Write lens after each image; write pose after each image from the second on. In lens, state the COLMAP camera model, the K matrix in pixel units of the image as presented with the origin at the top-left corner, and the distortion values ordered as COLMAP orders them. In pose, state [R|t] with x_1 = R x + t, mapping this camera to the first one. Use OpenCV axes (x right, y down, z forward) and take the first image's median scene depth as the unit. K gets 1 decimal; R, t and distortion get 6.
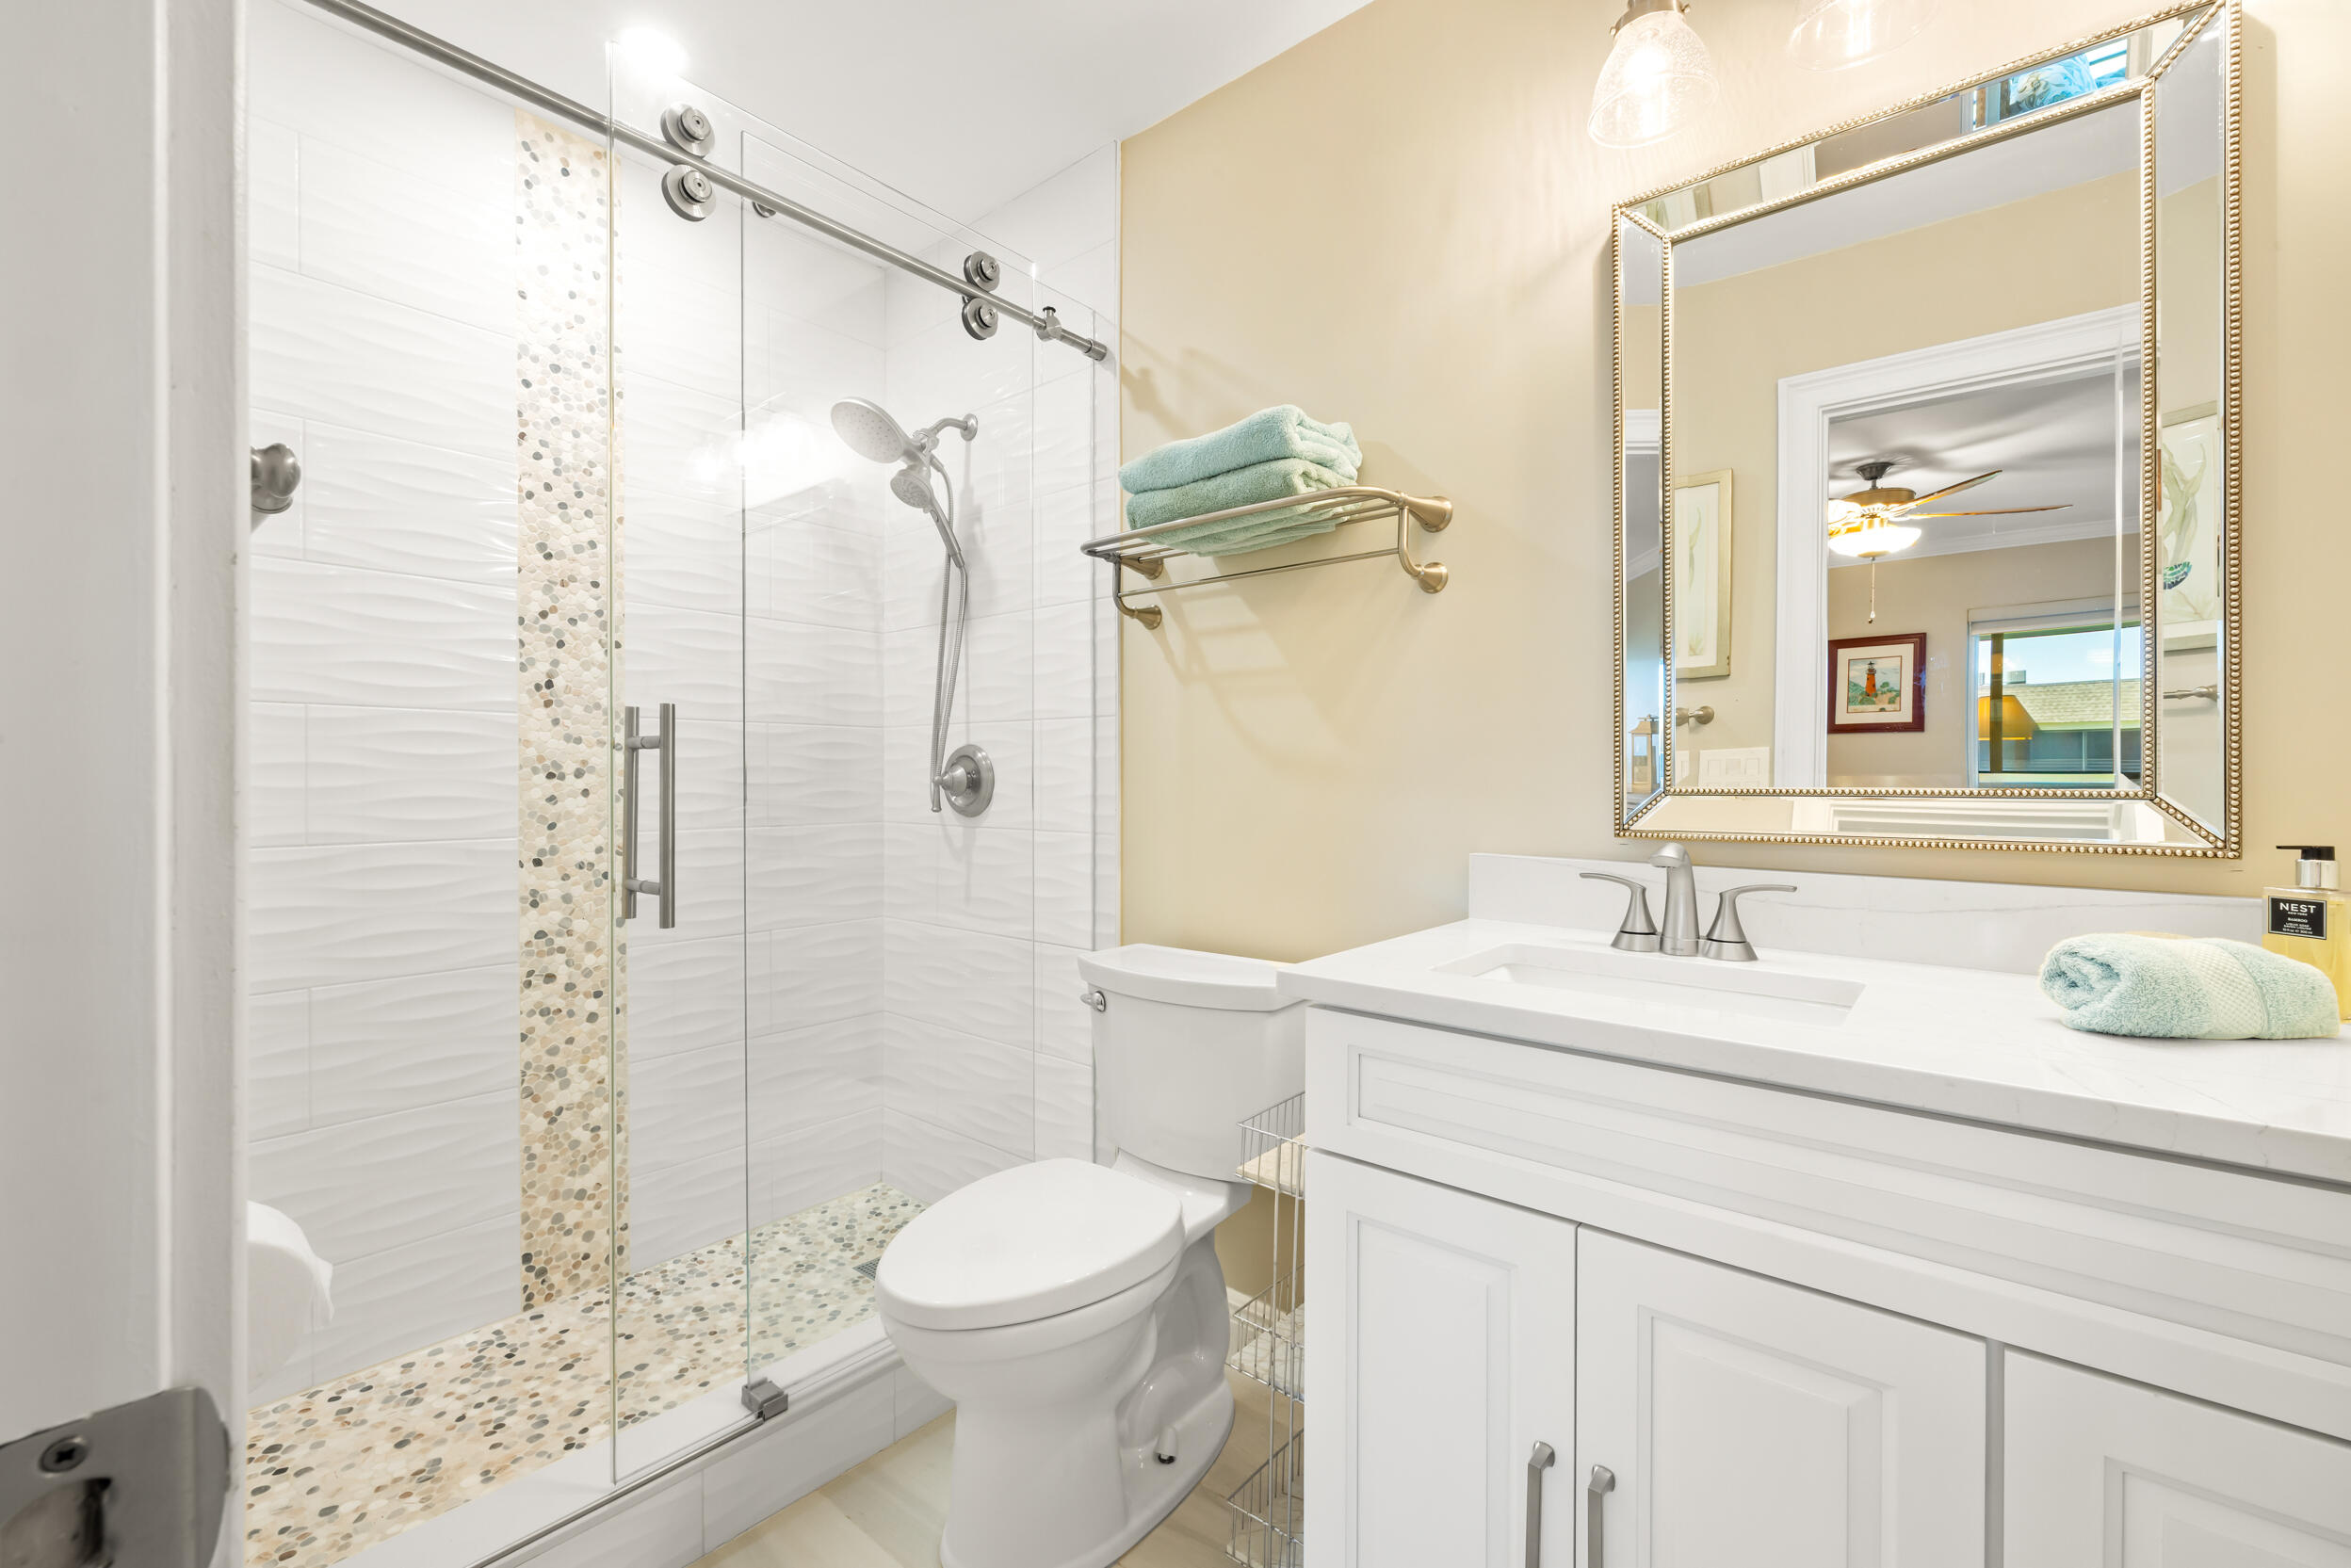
lens RADIAL K [[1016.3, 0, 1172.6], [0, 1016.3, 788.8], [0, 0, 1]] dist [-0.007985, 0.002312]
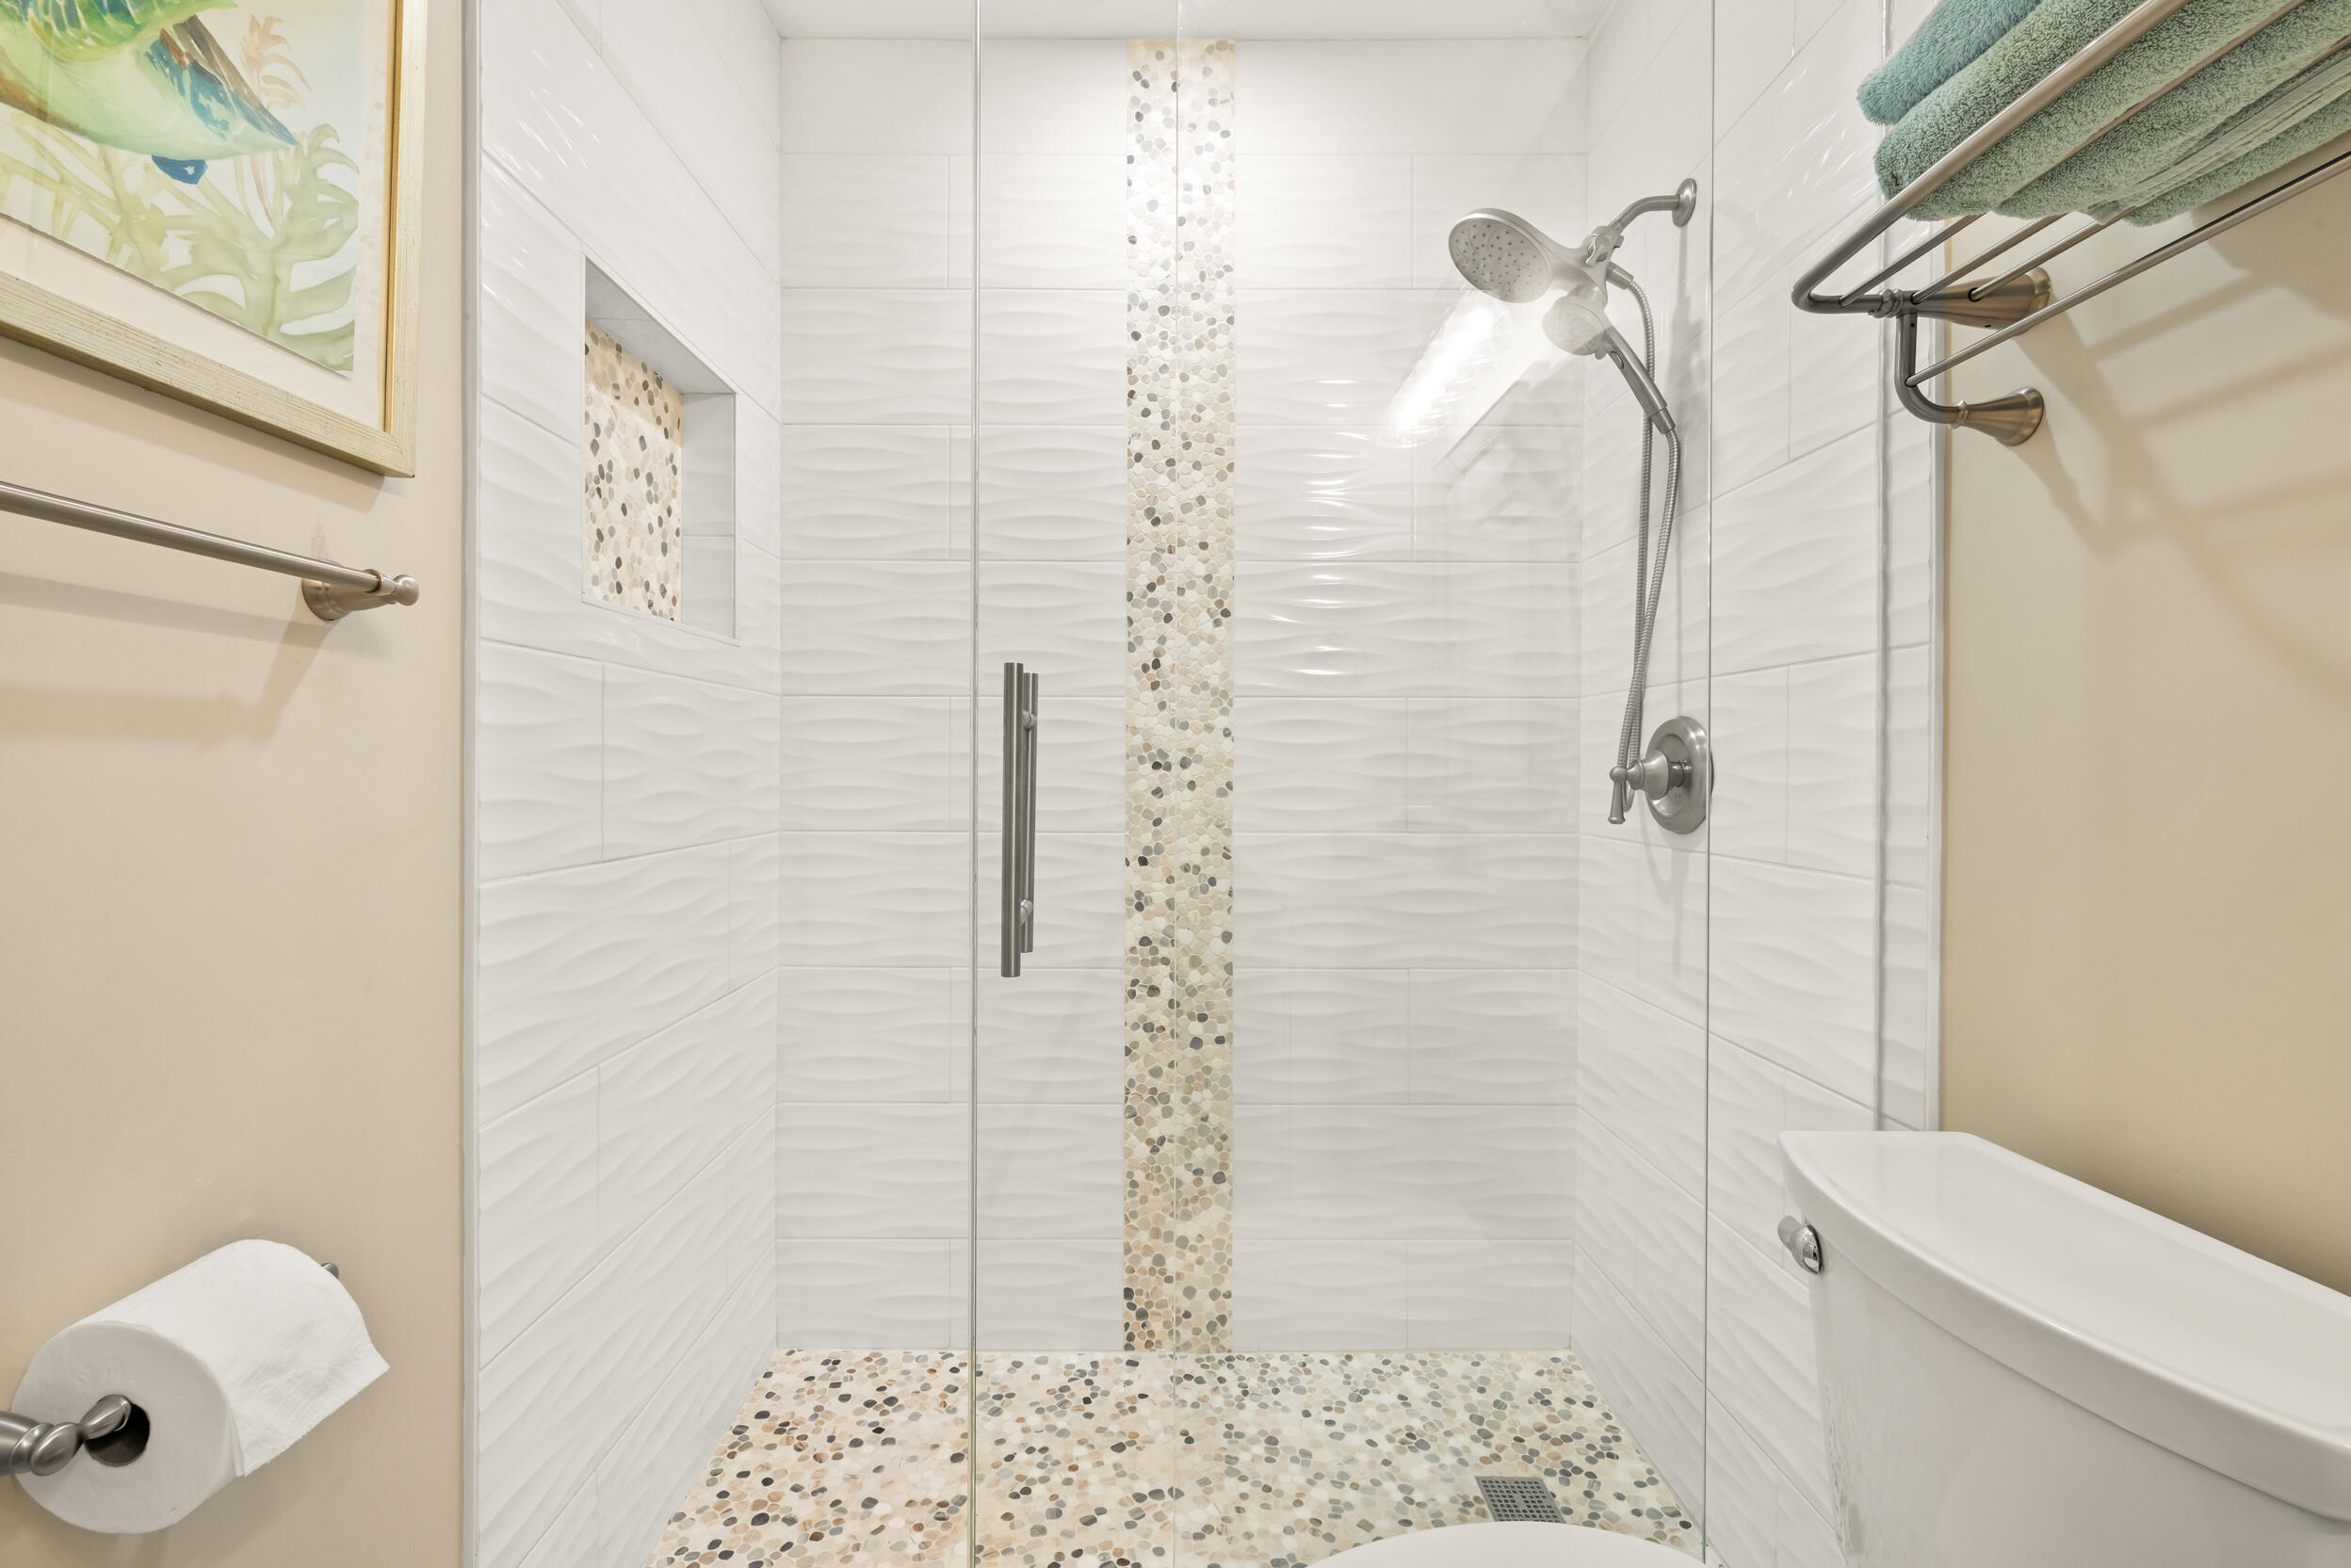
lens RADIAL K [[1016.3, 0, 1176.0], [0, 1016.3, 775.3], [0, 0, 1]] dist [-0.007985, 0.002312]
pose [[0.647197, 0.008152, -0.762279, 0.081756], [-0.014194, 0.999898, -0.001358, -0.003278], [0.762191, 0.011698, 0.647247, 0.422972]]
